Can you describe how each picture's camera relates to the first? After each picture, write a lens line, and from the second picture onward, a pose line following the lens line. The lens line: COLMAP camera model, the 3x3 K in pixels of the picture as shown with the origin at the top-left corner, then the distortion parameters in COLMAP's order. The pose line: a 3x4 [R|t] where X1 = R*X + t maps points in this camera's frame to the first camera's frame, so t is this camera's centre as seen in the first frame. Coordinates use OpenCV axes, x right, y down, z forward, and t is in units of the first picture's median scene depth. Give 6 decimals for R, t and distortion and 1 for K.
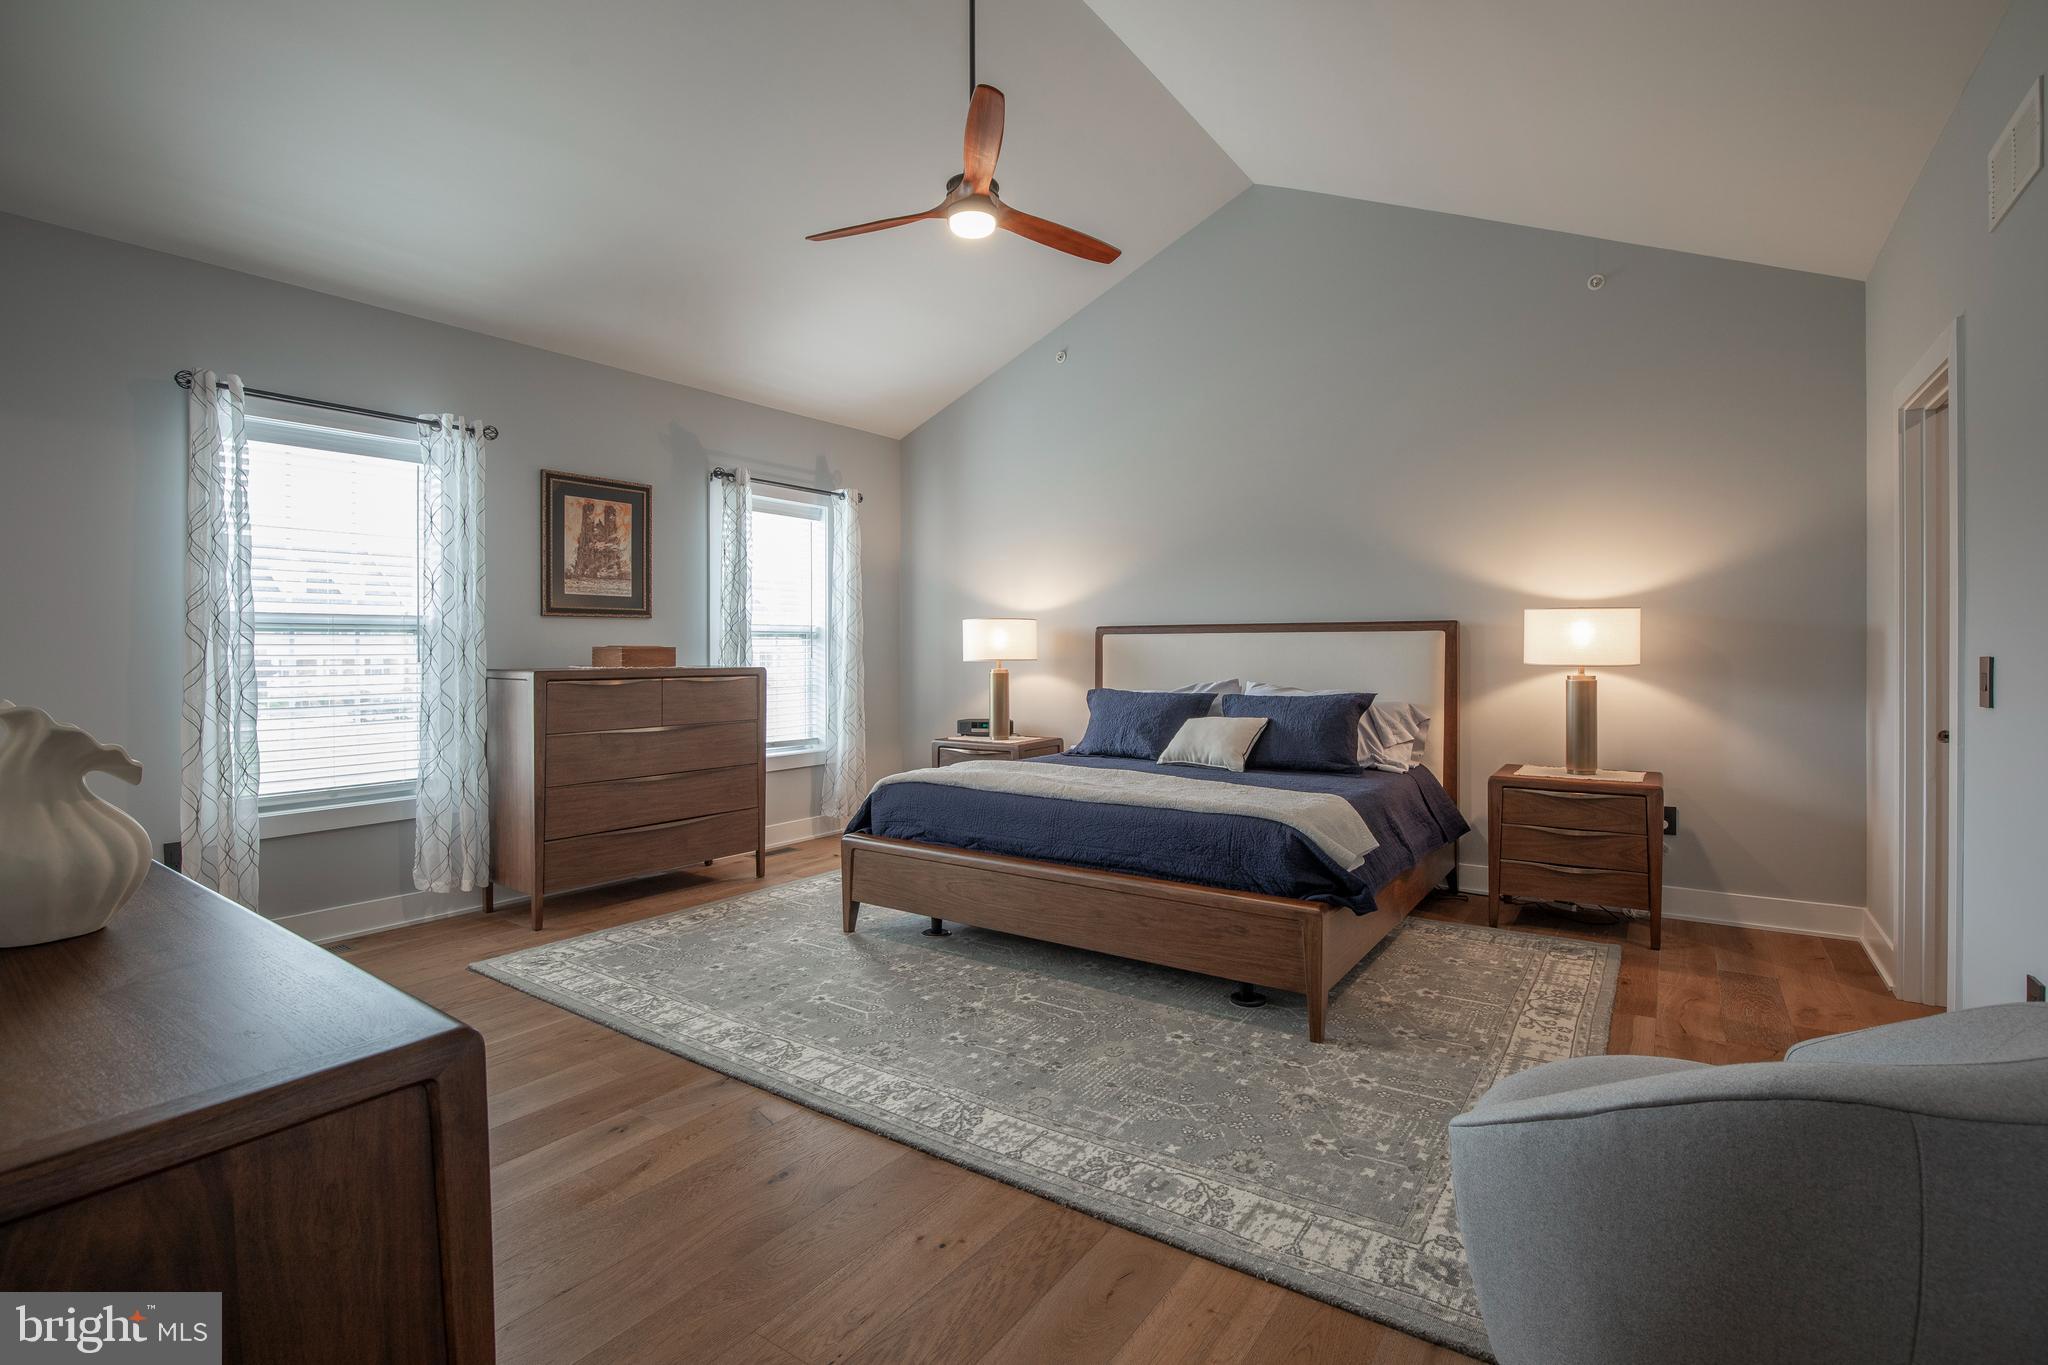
lens RADIAL K [[964.1, 0, 1024.4], [0, 964.1, 668.3], [0, 0, 1]] dist [-0.035712, 0.006801]
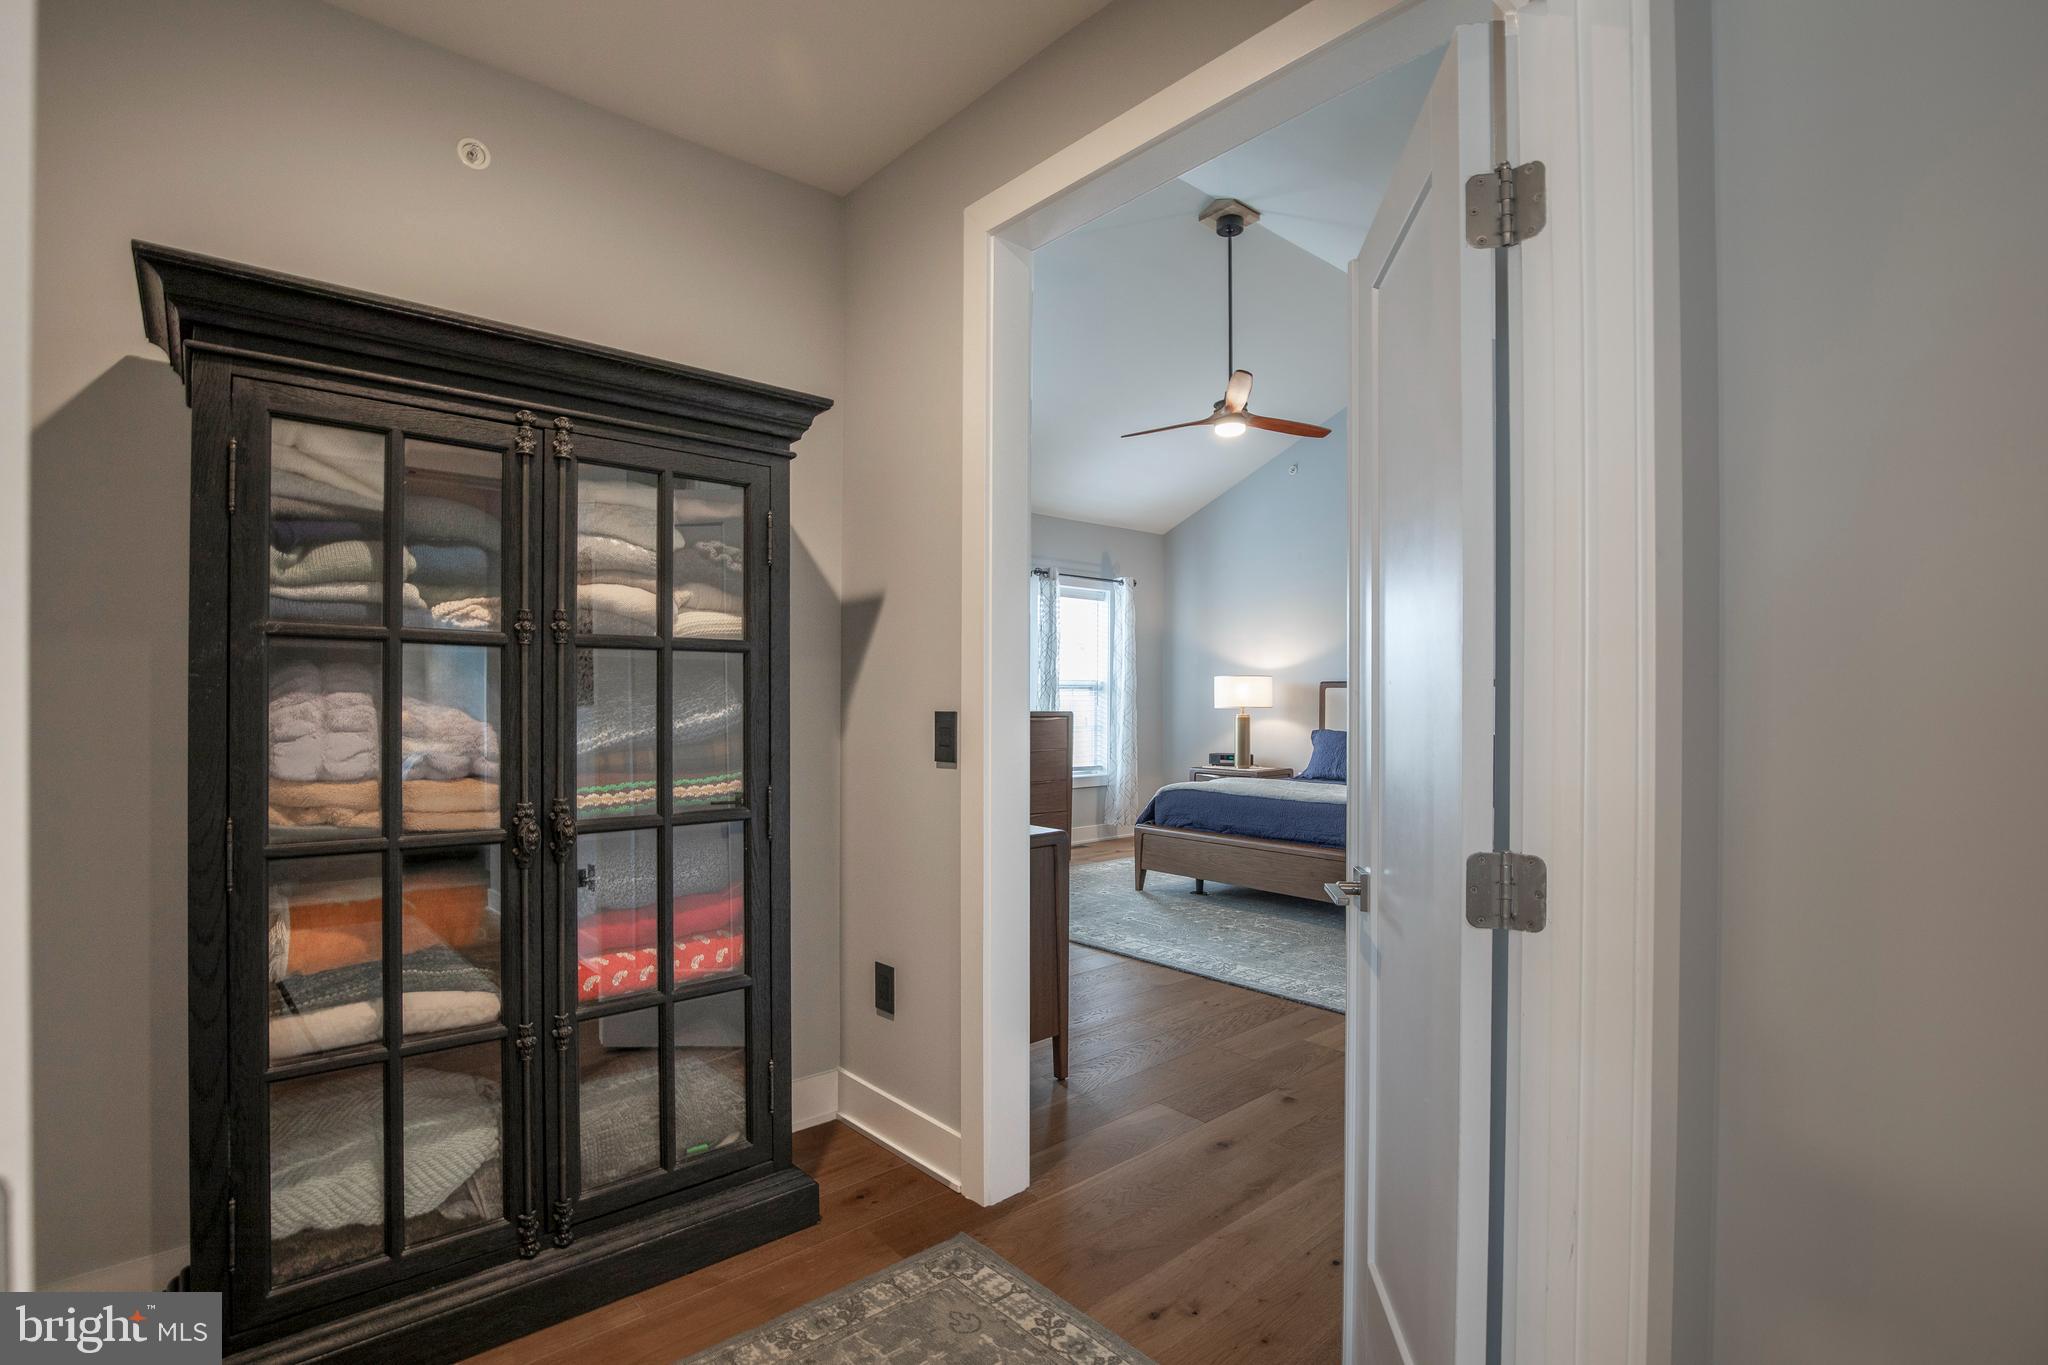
lens RADIAL K [[964.1, 0, 1027.9], [0, 964.1, 709.9], [0, 0, 1]] dist [-0.035712, 0.006801]
pose [[0.971640, 0.006418, -0.236377, -0.000869], [-0.008435, 0.999936, -0.007521, 0.007653], [0.236314, 0.009301, 0.971632, -0.348697]]
